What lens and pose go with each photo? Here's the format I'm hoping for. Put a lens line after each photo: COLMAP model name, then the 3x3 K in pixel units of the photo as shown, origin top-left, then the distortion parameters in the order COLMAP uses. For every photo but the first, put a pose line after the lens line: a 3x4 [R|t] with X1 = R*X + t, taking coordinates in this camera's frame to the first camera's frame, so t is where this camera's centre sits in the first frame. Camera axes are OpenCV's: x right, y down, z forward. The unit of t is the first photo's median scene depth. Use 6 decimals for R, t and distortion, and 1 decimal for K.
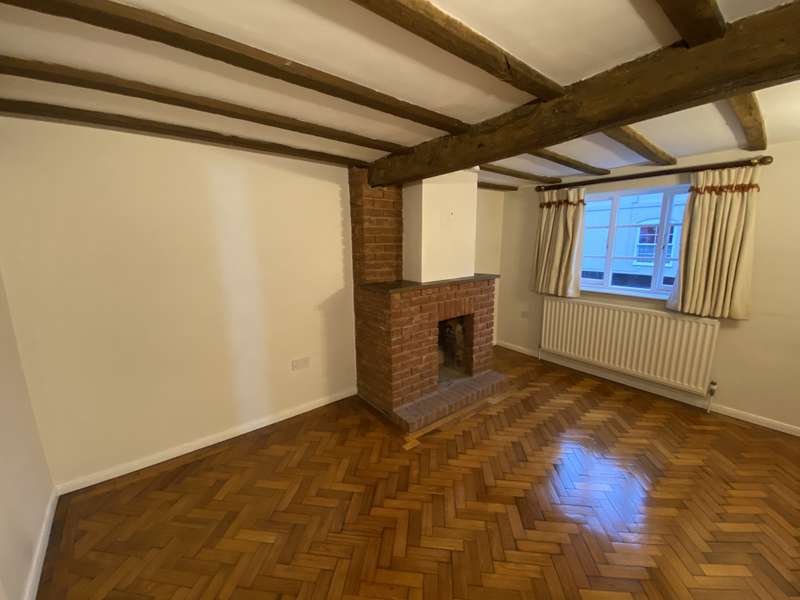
lens RADIAL K [[318.0, 0, 400.0], [0, 318.0, 300.0], [0, 0, 1]] dist [-0.001160, -0.000218]
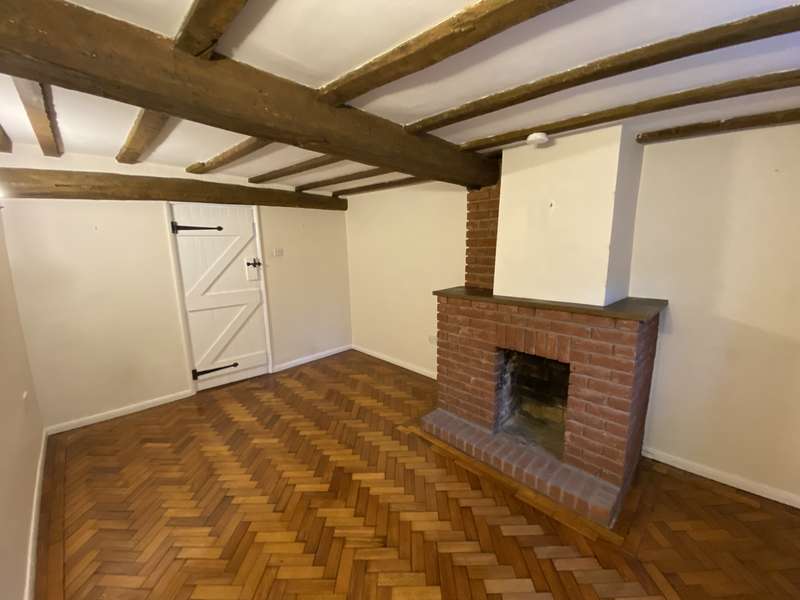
lens RADIAL K [[316.5, 0, 399.9], [0, 316.5, 286.1], [0, 0, 1]] dist [-0.066683, -0.000080]
pose [[0.068851, 0.131812, -0.988881, 0.837626], [-0.164446, 0.979173, 0.119068, -0.130632], [0.983980, 0.154420, 0.089093, 0.653002]]
